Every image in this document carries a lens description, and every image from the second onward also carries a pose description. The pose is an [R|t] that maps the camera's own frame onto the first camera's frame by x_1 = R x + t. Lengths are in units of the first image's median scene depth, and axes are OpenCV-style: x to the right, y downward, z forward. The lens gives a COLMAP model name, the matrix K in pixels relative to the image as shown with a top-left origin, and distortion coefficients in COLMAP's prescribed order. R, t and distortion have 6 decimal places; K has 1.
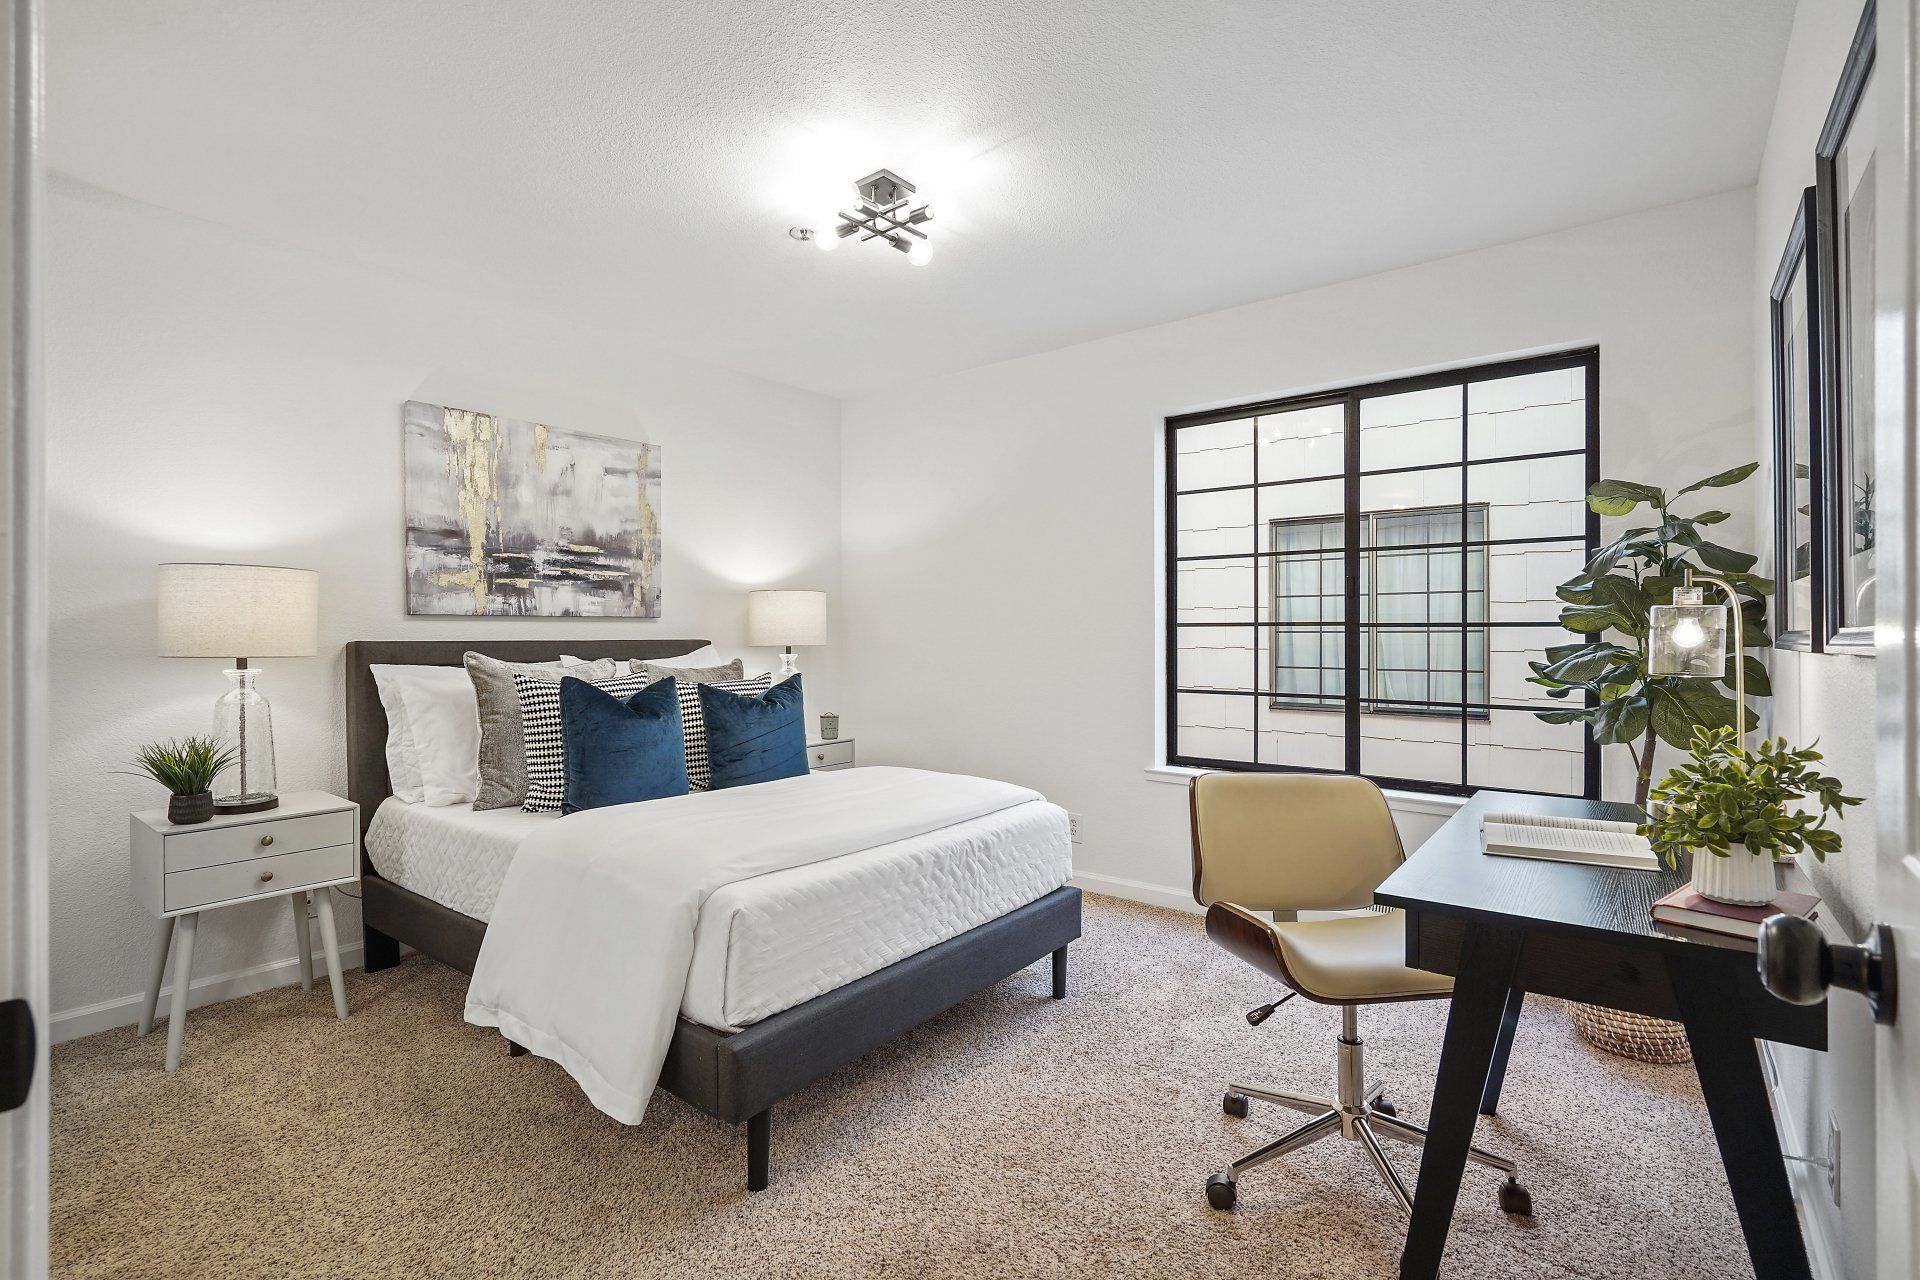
lens RADIAL K [[885.5, 0, 958.5], [0, 885.5, 640.0], [0, 0, 1]] dist [-0.000937, -0.000457]
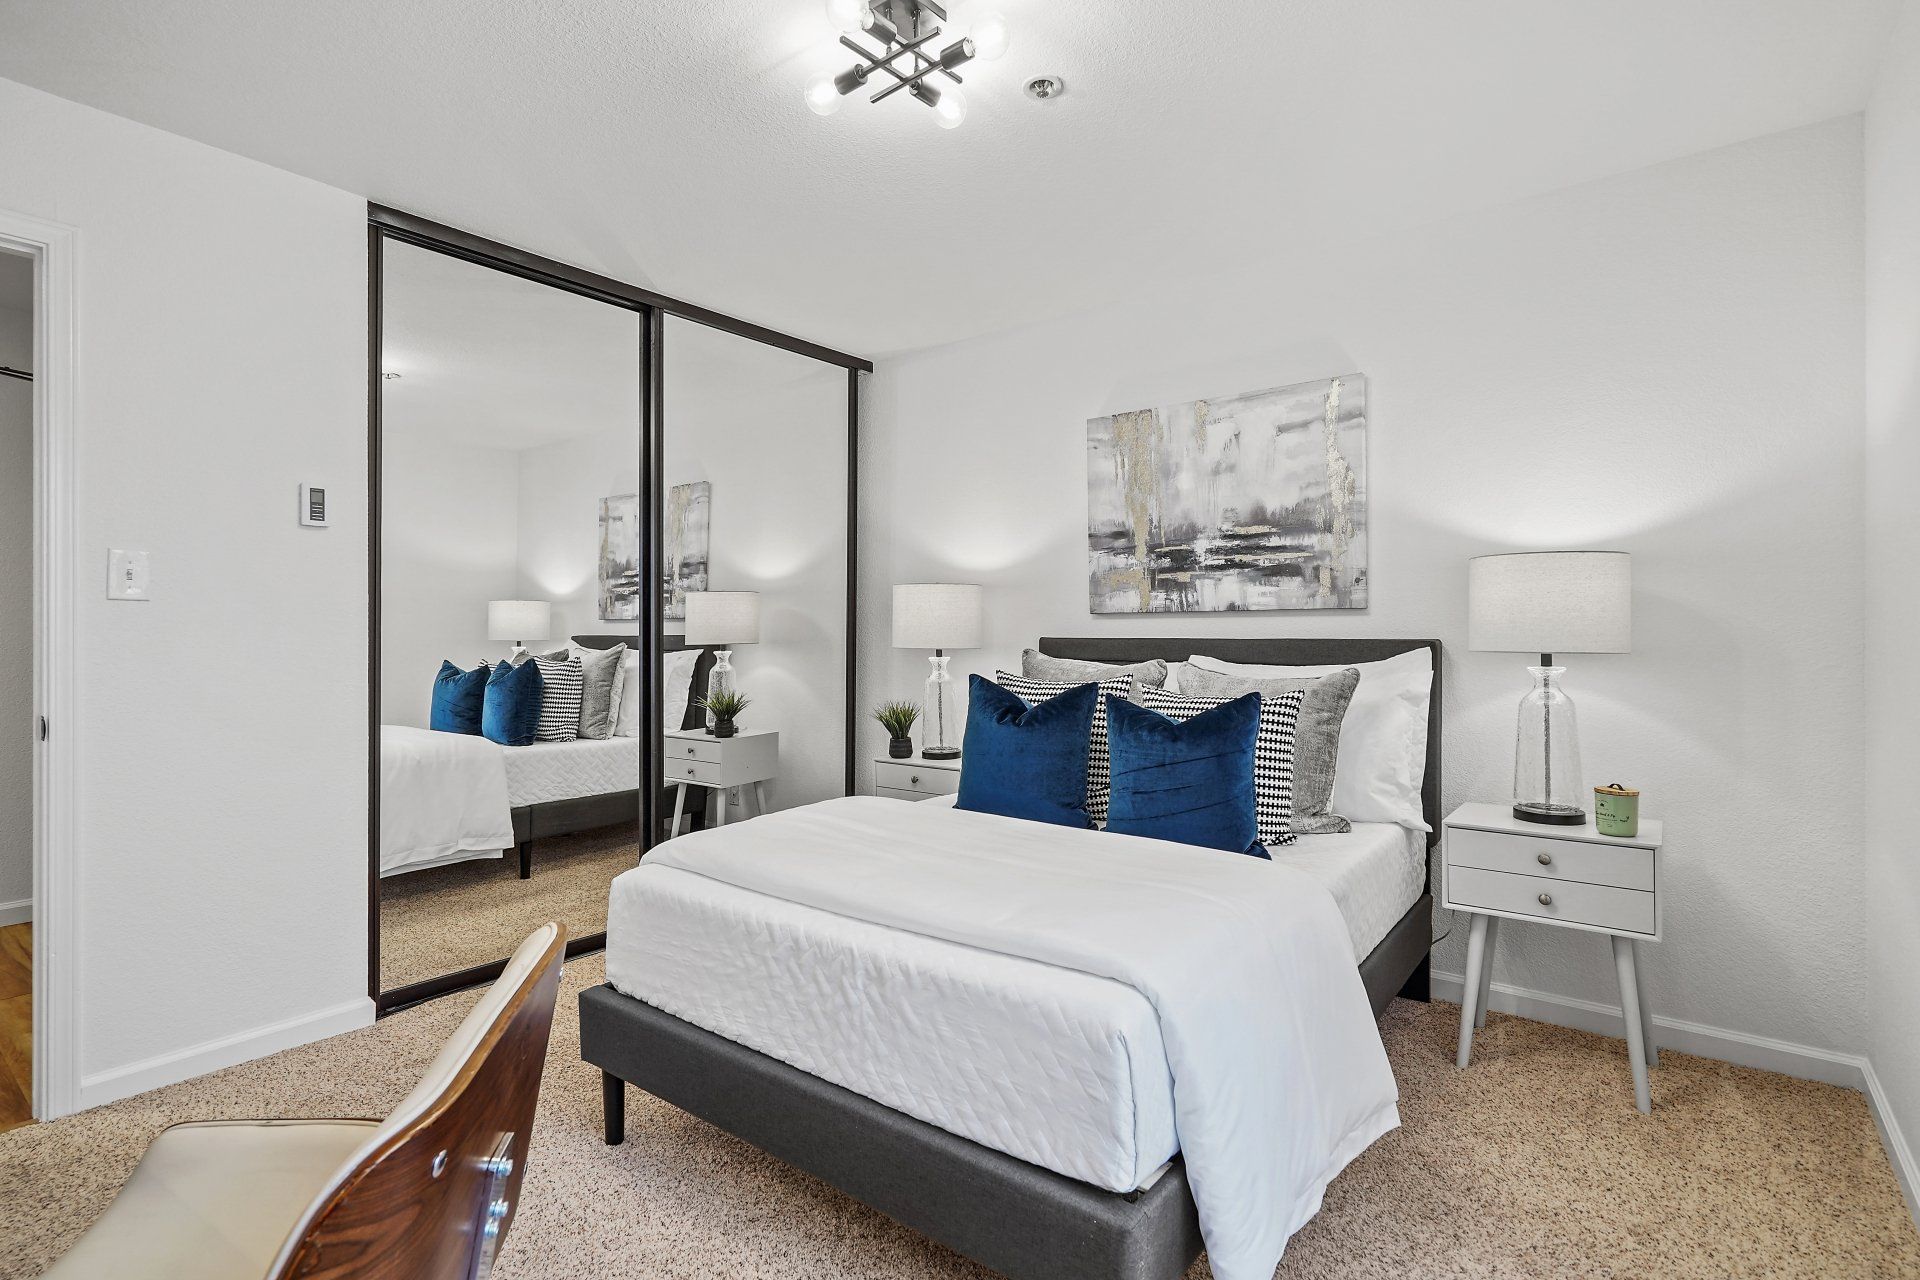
lens RADIAL K [[935.2, 0, 954.9], [0, 935.2, 627.0], [0, 0, 1]] dist [0.006029, 0.000243]
pose [[-0.005051, -0.005482, -0.999972, 0.478251], [-0.006378, 0.999965, -0.005450, -0.004359], [0.999967, 0.006351, -0.005086, 0.740299]]
